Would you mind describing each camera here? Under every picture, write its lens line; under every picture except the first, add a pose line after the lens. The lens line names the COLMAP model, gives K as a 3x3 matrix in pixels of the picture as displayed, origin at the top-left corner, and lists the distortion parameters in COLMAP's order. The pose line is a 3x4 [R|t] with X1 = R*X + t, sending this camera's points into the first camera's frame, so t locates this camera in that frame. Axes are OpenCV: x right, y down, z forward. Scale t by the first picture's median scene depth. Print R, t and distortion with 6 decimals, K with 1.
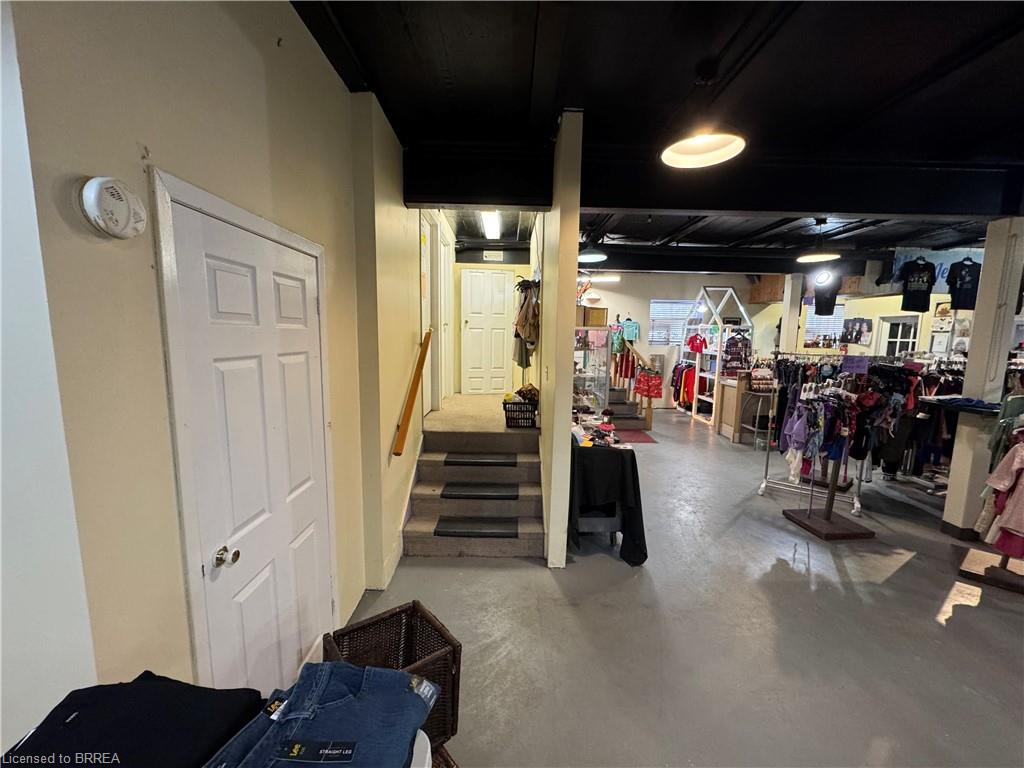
lens RADIAL K [[407.4, 0, 513.4], [0, 407.4, 385.6], [0, 0, 1]] dist [-0.000274, 0.000250]
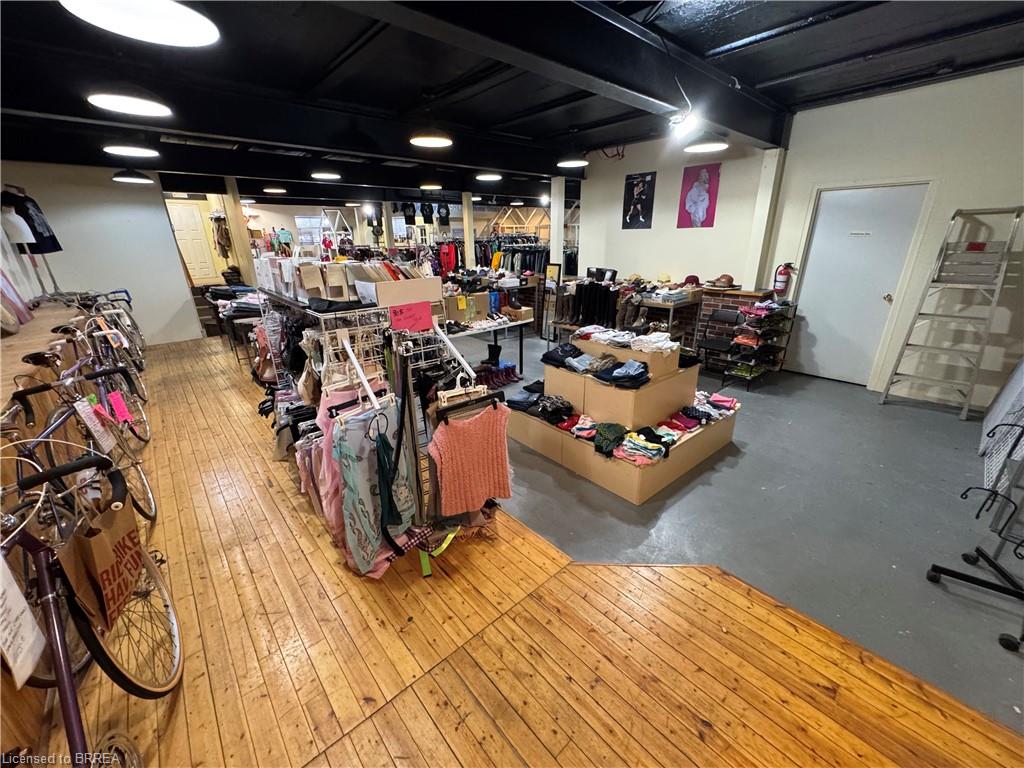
lens RADIAL K [[407.4, 0, 510.9], [0, 407.4, 384.8], [0, 0, 1]] dist [-0.000274, 0.000250]
pose [[0.760621, -0.251251, 0.598606, -0.173417], [0.107659, 0.958122, 0.265352, 0.112948], [-0.640208, -0.137387, 0.755817, -1.027423]]
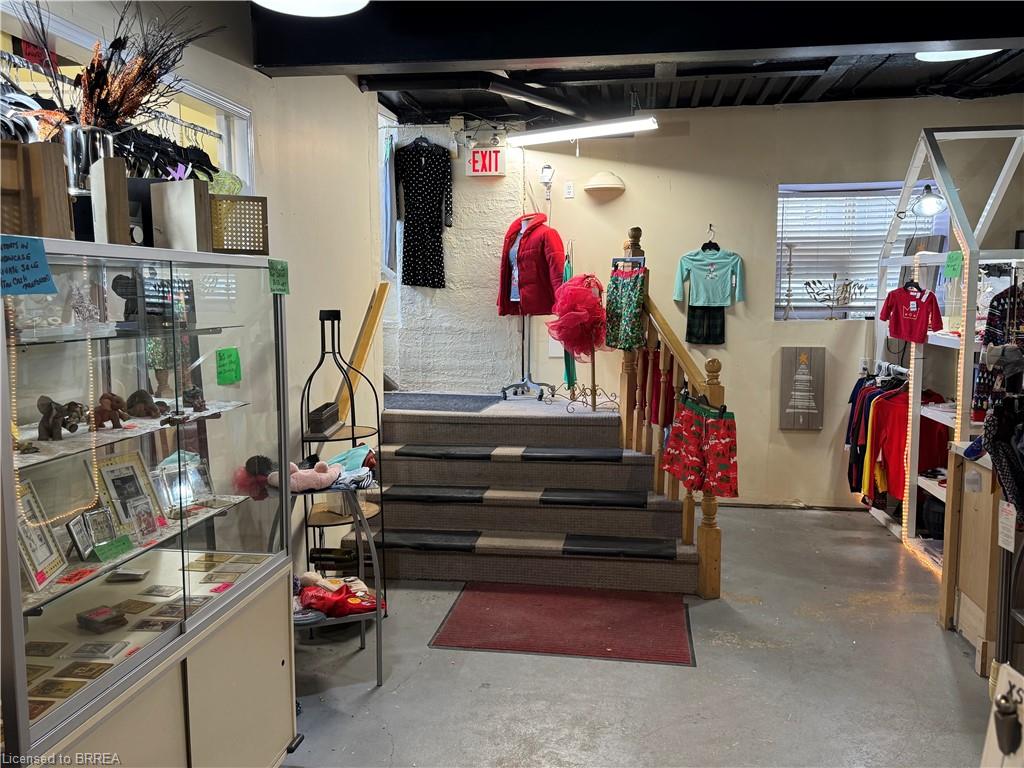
lens RADIAL K [[832.0, 0, 509.0], [0, 832.0, 384.7], [0, 0, 1]] dist [0.009330, 0.001532]
pose [[0.984679, -0.003753, -0.174334, 0.280322], [-0.001130, 0.999610, -0.027901, -0.031299], [0.174370, 0.027671, 0.984291, 0.338066]]
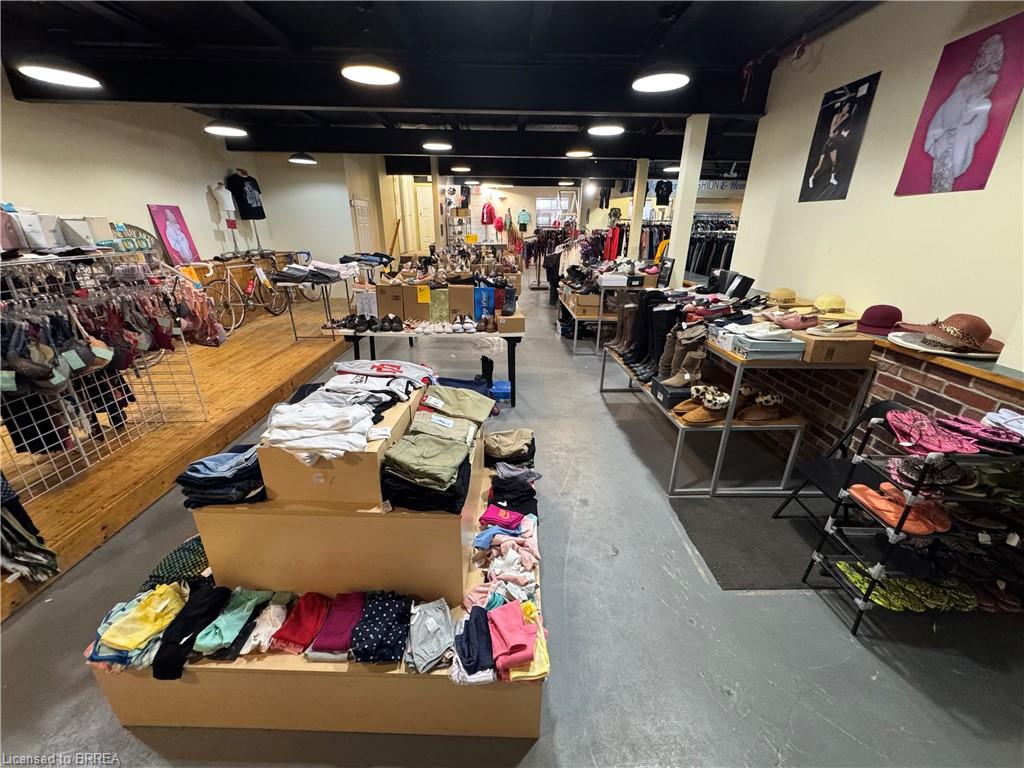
lens RADIAL K [[407.4, 0, 511.5], [0, 407.4, 383.1], [0, 0, 1]] dist [-0.000274, 0.000250]
pose [[0.999958, -0.004007, -0.008185, 0.285682], [0.005922, 0.968405, 0.249311, 0.132391], [0.006927, -0.249350, 0.968389, -0.976990]]
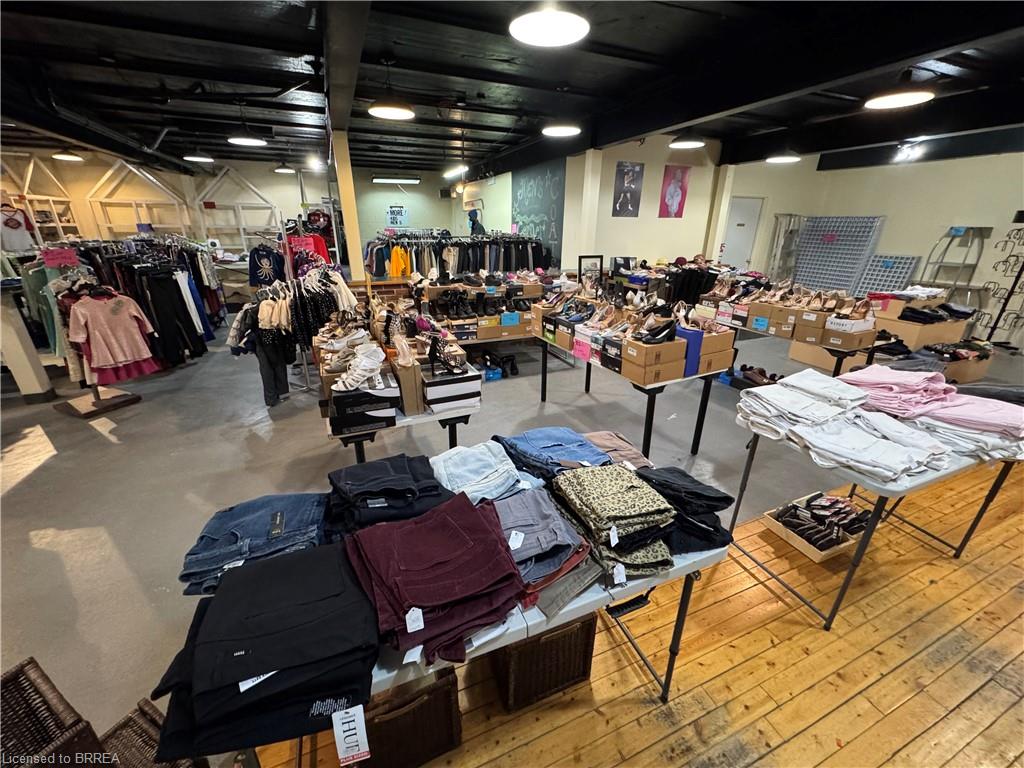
lens RADIAL K [[407.4, 0, 511.7], [0, 407.4, 385.2], [0, 0, 1]] dist [-0.000274, 0.000250]
pose [[-0.366806, -0.358026, 0.858645, -0.170416], [0.101597, 0.902042, 0.419522, -0.009323], [-0.924733, 0.241119, -0.294500, 0.045929]]
